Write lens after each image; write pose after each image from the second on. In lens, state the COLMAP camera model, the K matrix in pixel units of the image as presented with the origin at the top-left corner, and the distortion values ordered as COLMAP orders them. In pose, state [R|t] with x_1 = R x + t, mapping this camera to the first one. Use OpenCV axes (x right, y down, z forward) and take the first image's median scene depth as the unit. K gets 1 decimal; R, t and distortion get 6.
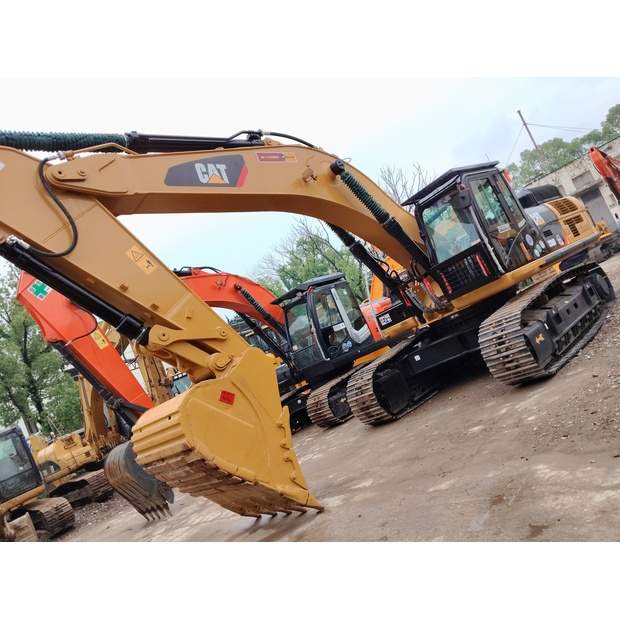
lens RADIAL K [[517.7, 0, 310.0], [0, 517.7, 310.0], [0, 0, 1]] dist [0.128603, -0.271715]
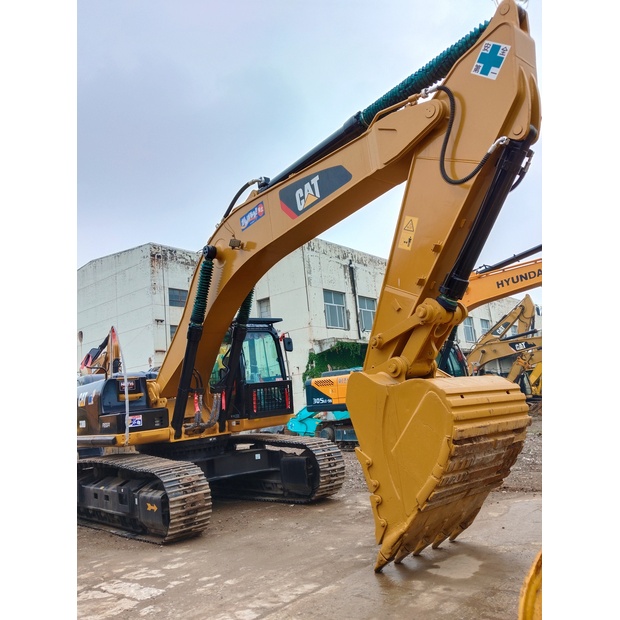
lens RADIAL K [[517.7, 0, 310.0], [0, 517.7, 310.0], [0, 0, 1]] dist [0.128603, -0.271715]
pose [[0.056838, 0.558898, 0.827286, -0.696680], [-0.017922, 0.829063, -0.558868, 0.371235], [-0.998223, 0.016939, 0.057139, 0.764673]]
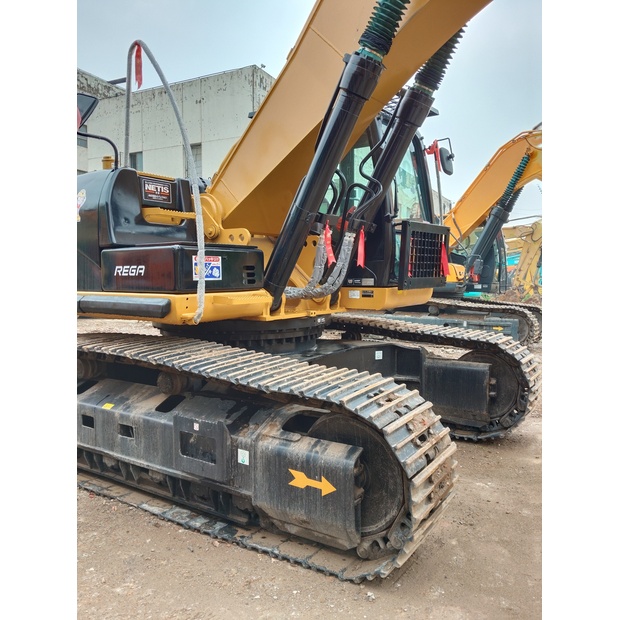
lens RADIAL K [[517.7, 0, 310.0], [0, 517.7, 310.0], [0, 0, 1]] dist [0.128603, -0.271715]
pose [[-0.193151, 0.356423, 0.914142, -0.200318], [-0.004886, 0.931326, -0.364155, 0.193681], [-0.981157, -0.074803, -0.178145, 1.124074]]
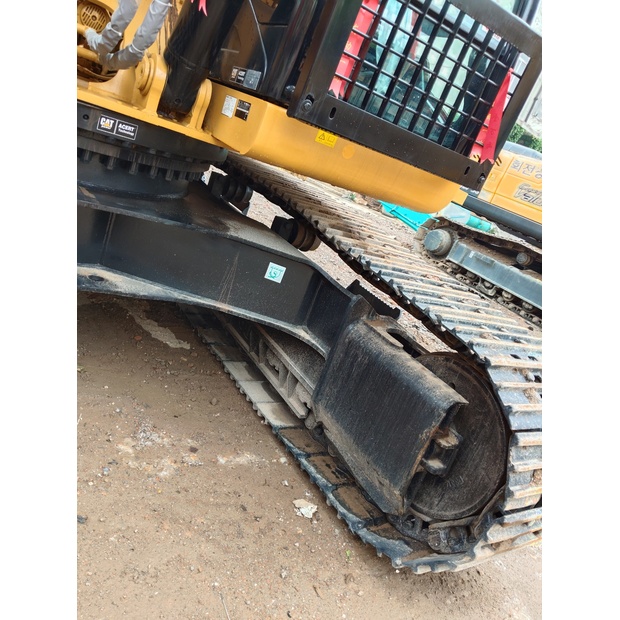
lens RADIAL K [[517.7, 0, 310.0], [0, 517.7, 310.0], [0, 0, 1]] dist [0.128603, -0.271715]
pose [[0.022495, 0.145489, 0.989104, 0.069308], [-0.486679, 0.865807, -0.116284, 0.066352], [-0.873291, -0.478761, 0.090283, 0.884919]]
